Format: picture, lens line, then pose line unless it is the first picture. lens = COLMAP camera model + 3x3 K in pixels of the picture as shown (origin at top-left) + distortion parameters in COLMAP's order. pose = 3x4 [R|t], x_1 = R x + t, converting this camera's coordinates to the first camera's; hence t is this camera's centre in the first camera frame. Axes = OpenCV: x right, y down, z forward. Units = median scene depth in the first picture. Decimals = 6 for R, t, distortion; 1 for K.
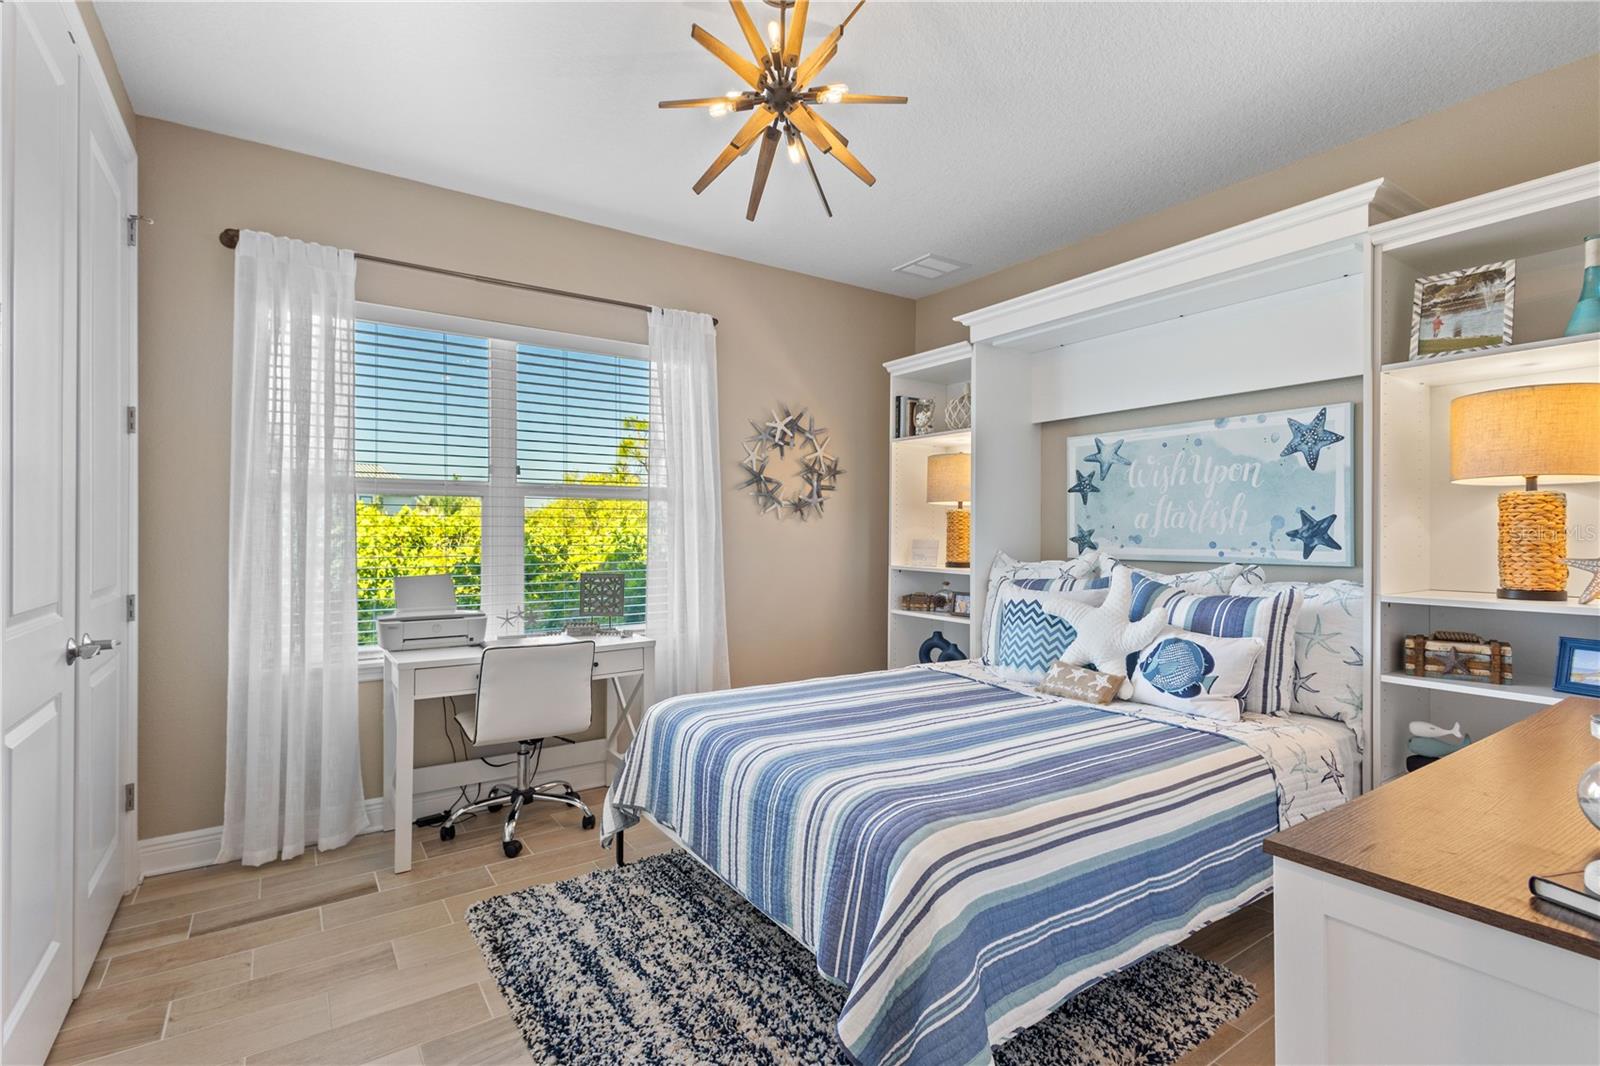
lens RADIAL K [[752.3, 0, 795.5], [0, 752.3, 533.0], [0, 0, 1]] dist [0.009310, -0.000194]
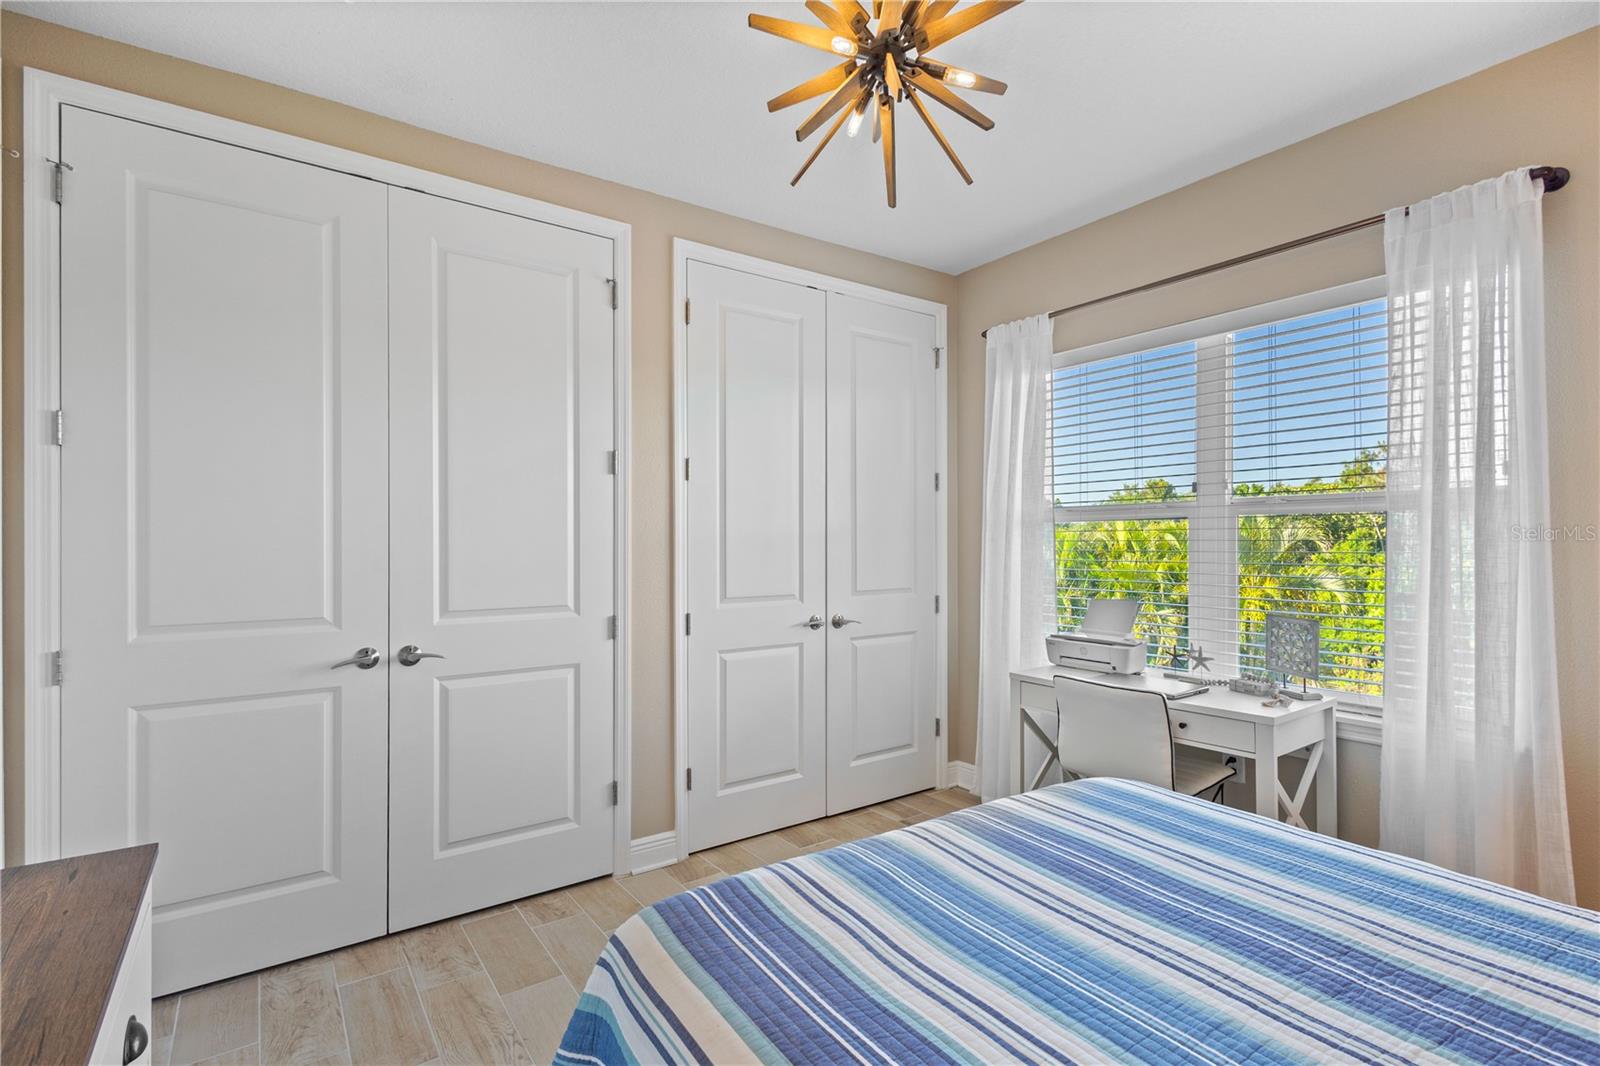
lens RADIAL K [[752.3, 0, 795.5], [0, 752.3, 533.0], [0, 0, 1]] dist [0.009310, -0.000194]
pose [[0.015986, -0.011325, -0.999808, 0.536702], [0.005855, 0.999920, -0.011233, -0.024700], [0.999855, -0.005675, 0.016051, 0.573086]]
